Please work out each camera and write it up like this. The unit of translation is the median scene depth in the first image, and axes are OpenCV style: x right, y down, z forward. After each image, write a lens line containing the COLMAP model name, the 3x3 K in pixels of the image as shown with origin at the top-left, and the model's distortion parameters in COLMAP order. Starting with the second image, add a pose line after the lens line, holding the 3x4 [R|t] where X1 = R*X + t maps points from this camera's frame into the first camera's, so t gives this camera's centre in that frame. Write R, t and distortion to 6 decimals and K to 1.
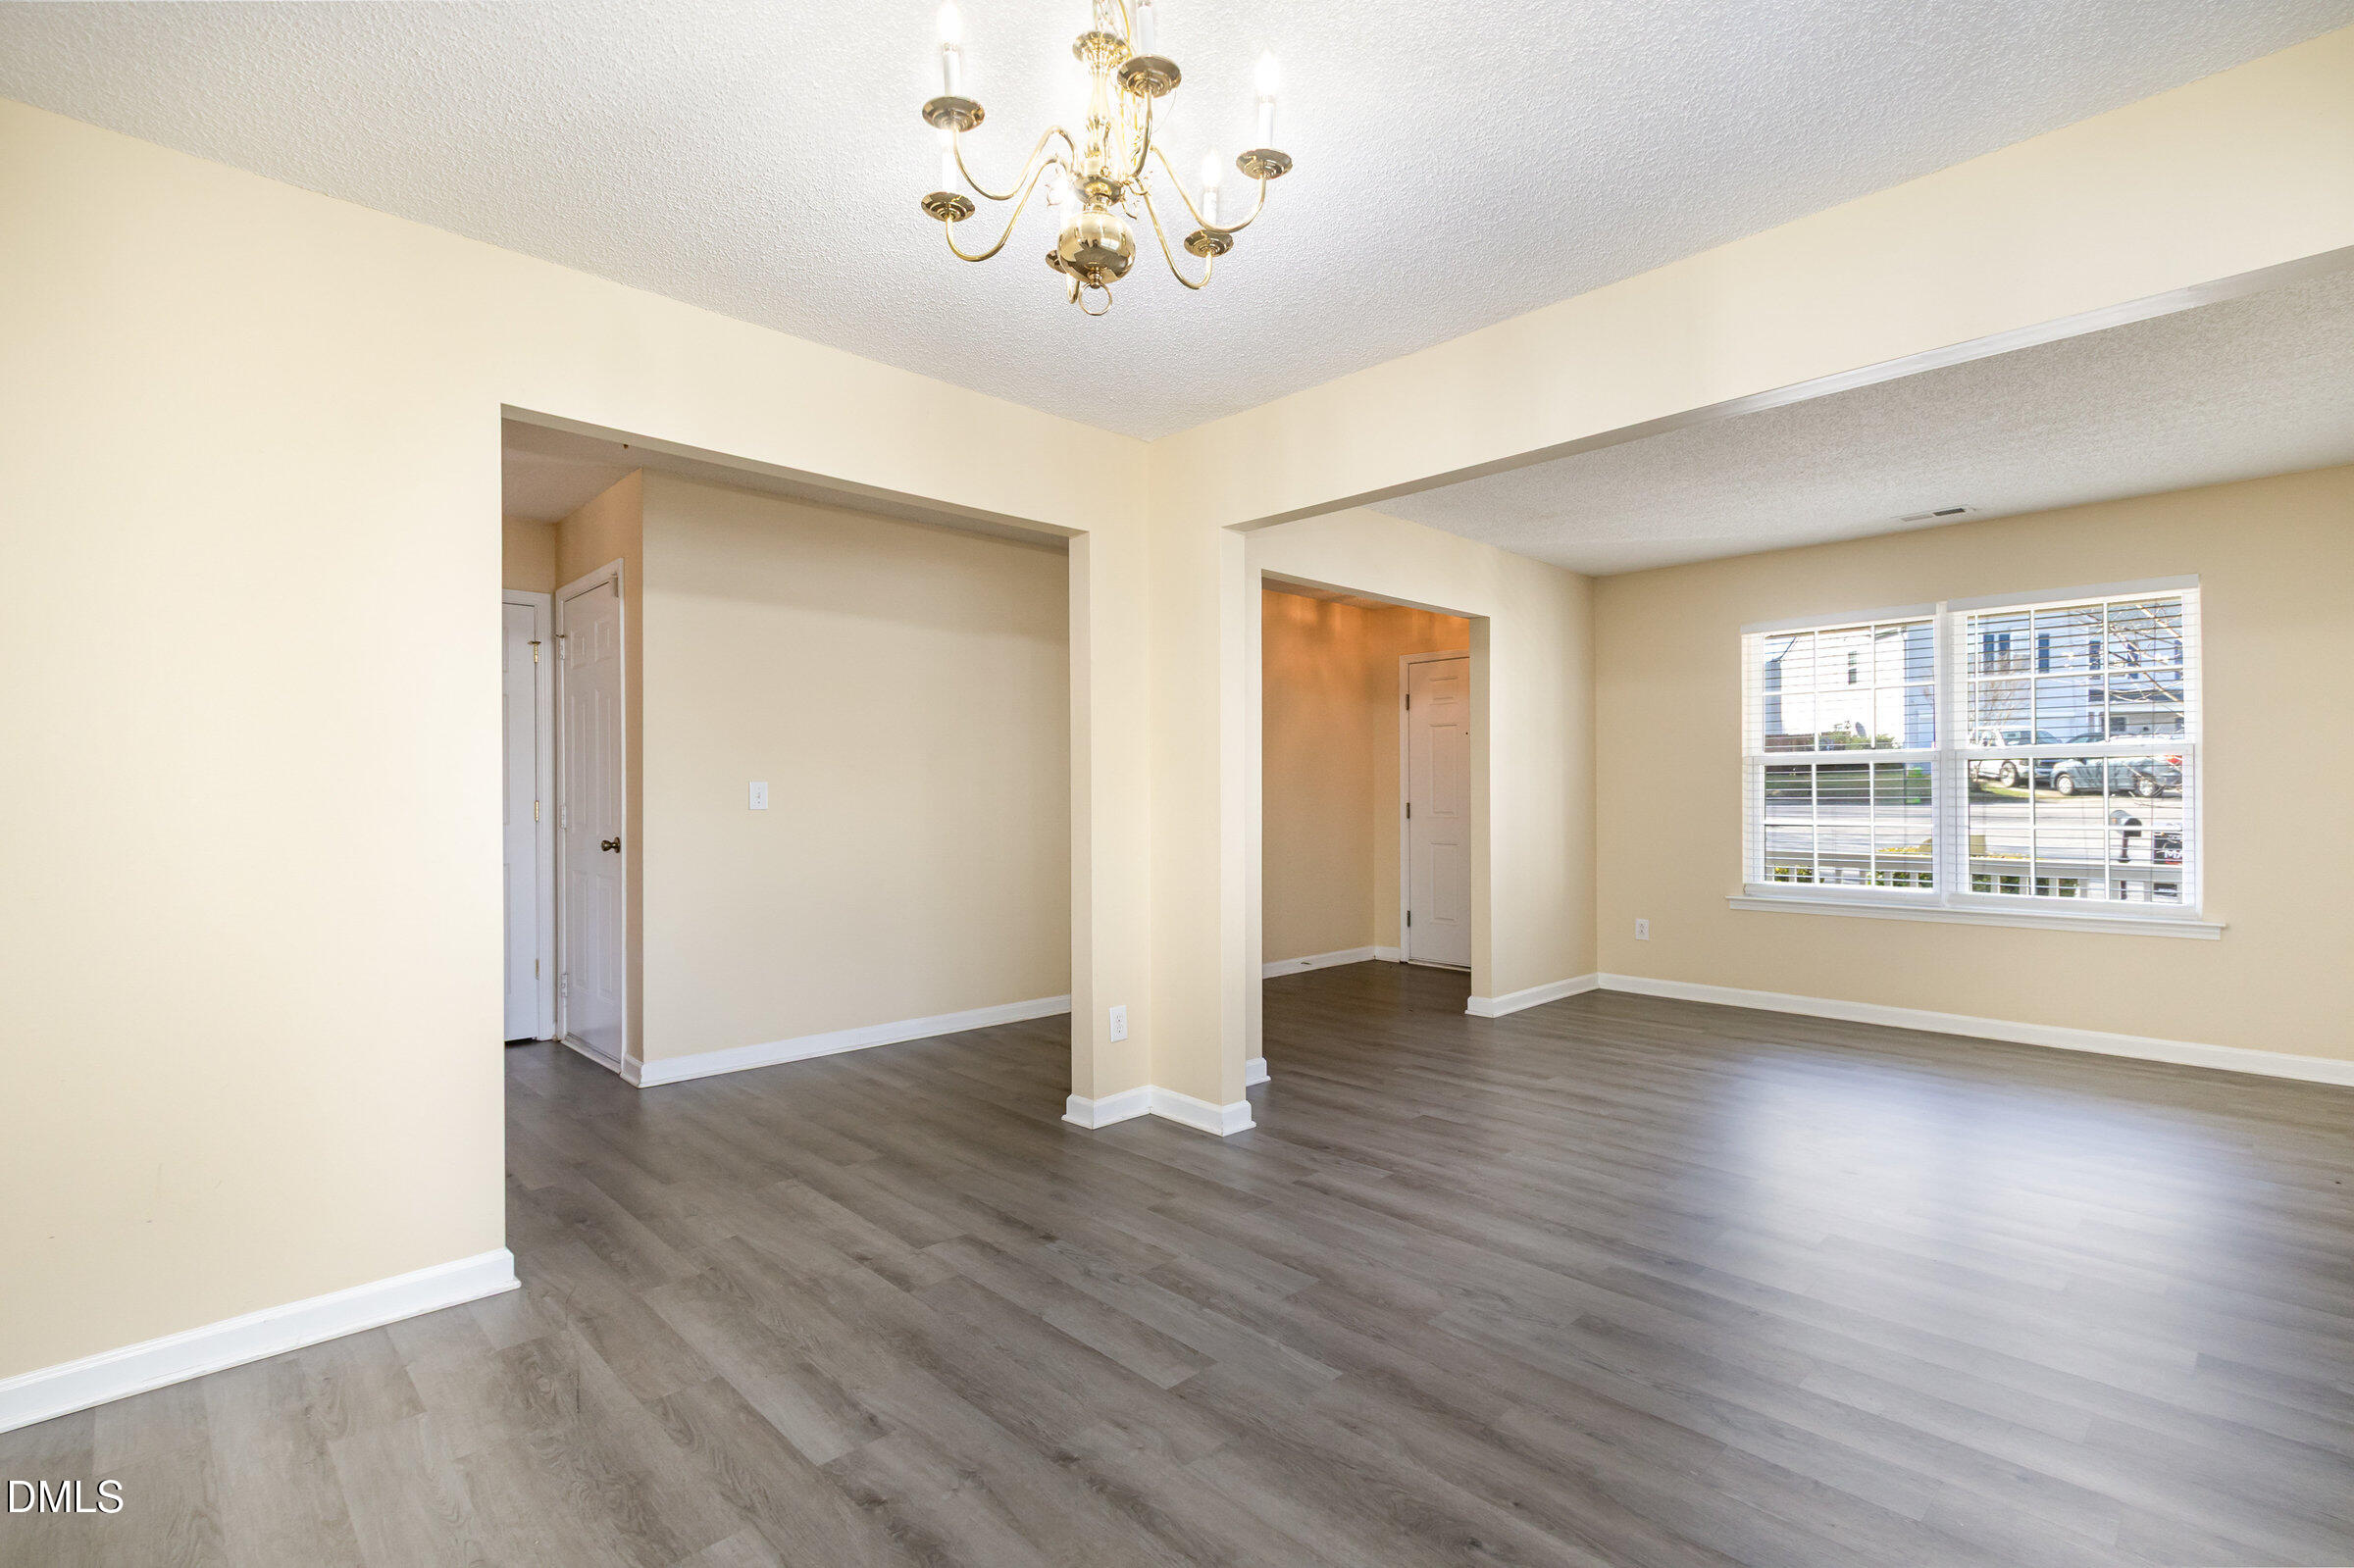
lens RADIAL K [[1101.6, 0, 1171.9], [0, 1101.6, 790.9], [0, 0, 1]] dist [0.002802, 0.000504]
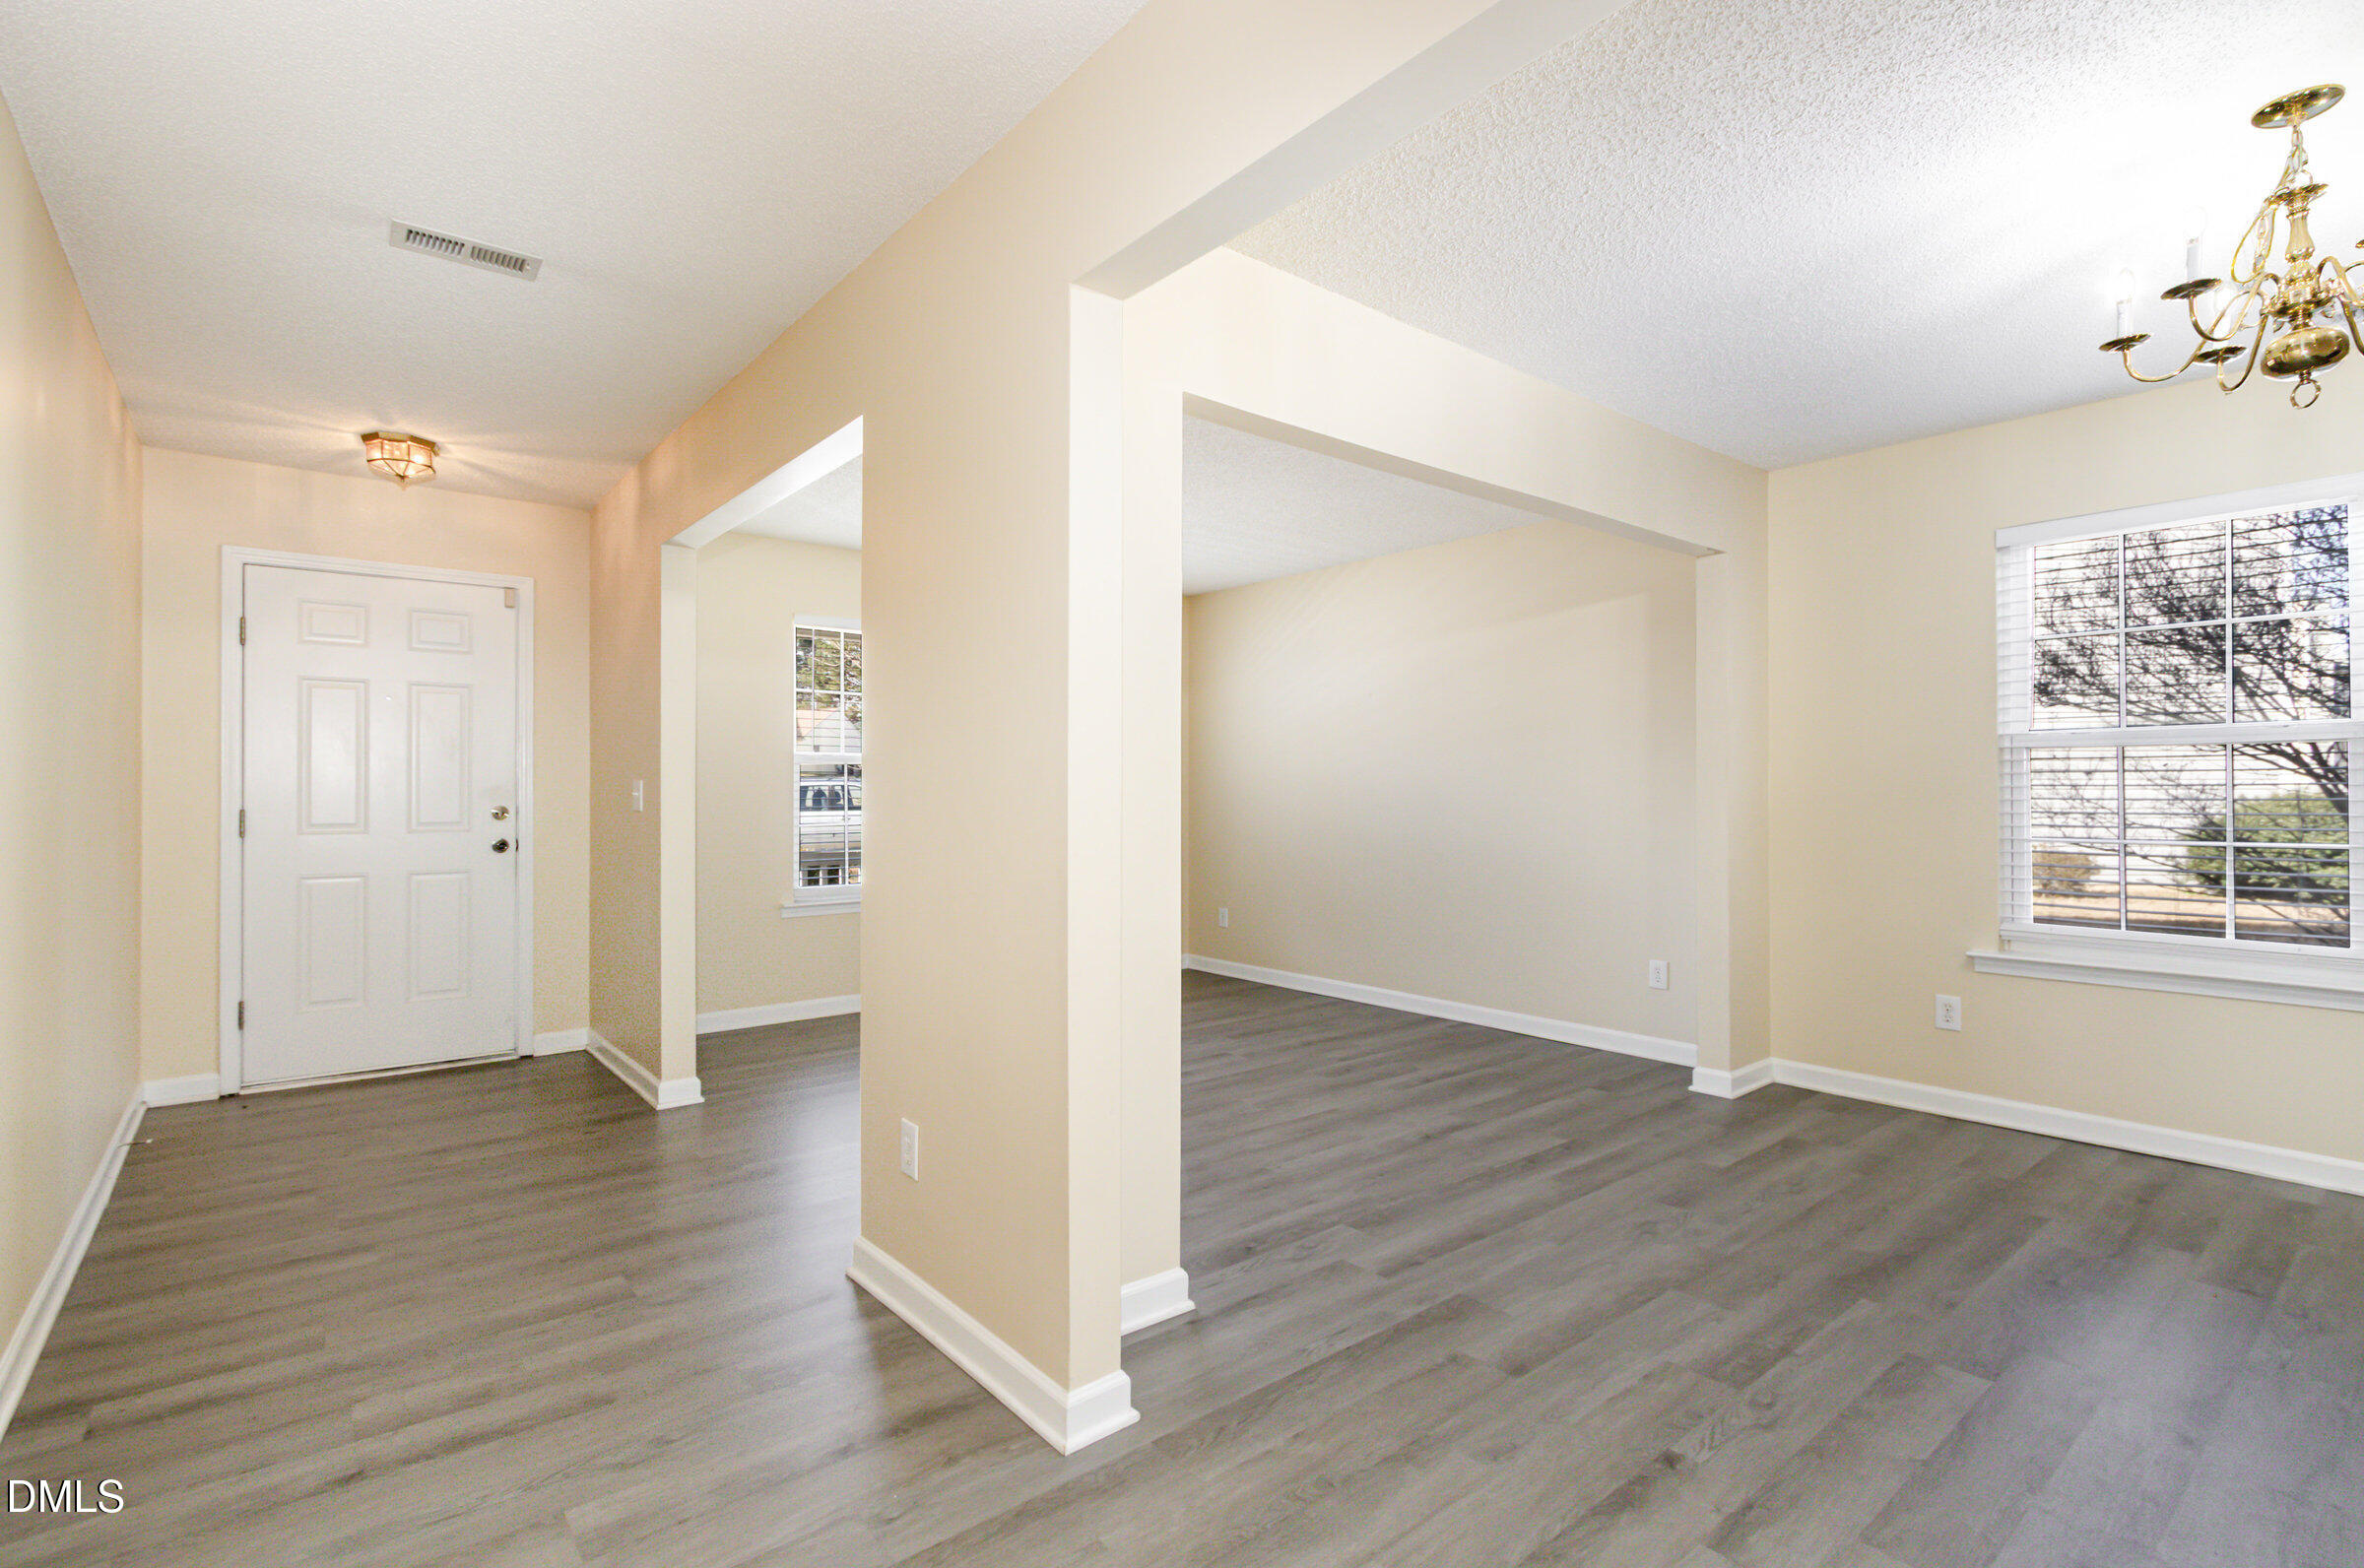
lens RADIAL K [[1071.2, 0, 1199.4], [0, 1071.2, 807.8], [0, 0, 1]] dist [0.000007, -0.000433]
pose [[0.077665, -0.011367, 0.996915, -0.777201], [-0.004415, 0.999921, 0.011745, 0.003816], [-0.996970, -0.005314, 0.077609, 1.236070]]
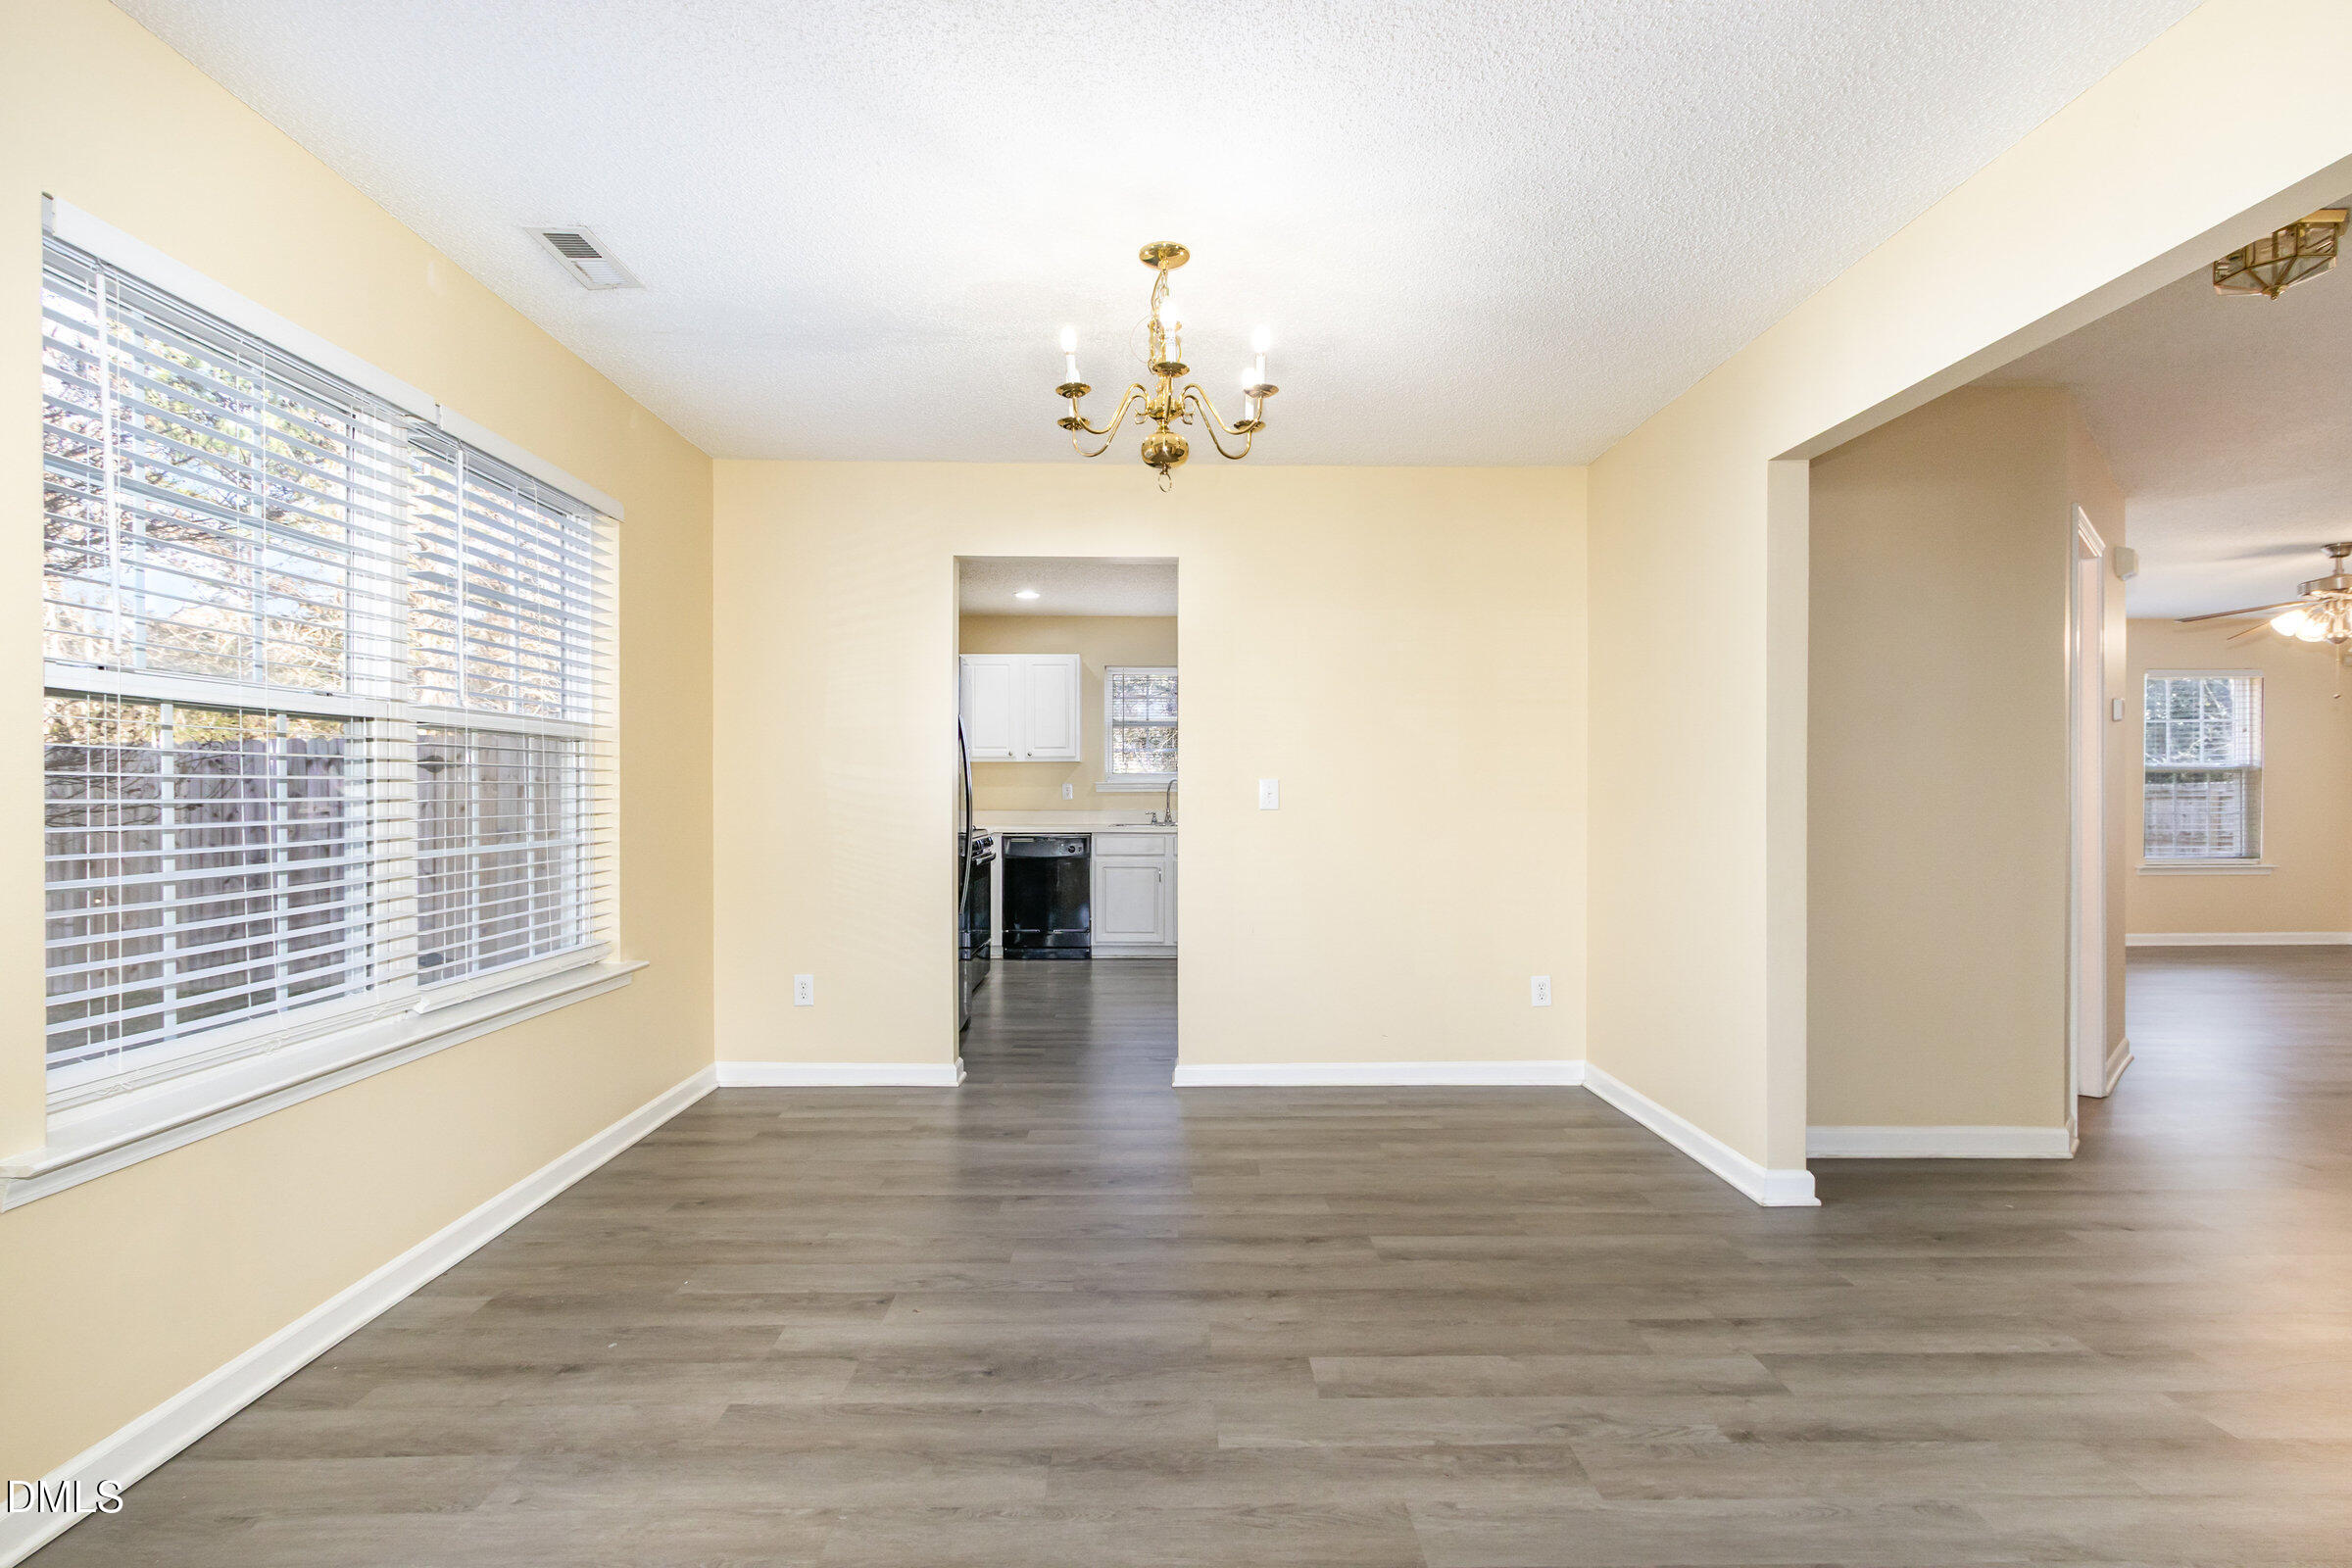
lens RADIAL K [[1100.8, 0, 1170.9], [0, 1100.8, 790.9], [0, 0, 1]] dist [0.002802, 0.000504]
pose [[-0.686696, 0.002647, -0.726940, 0.631263], [0.003045, 0.999995, 0.000765, 0.001700], [0.726938, -0.001688, -0.686701, 1.213058]]
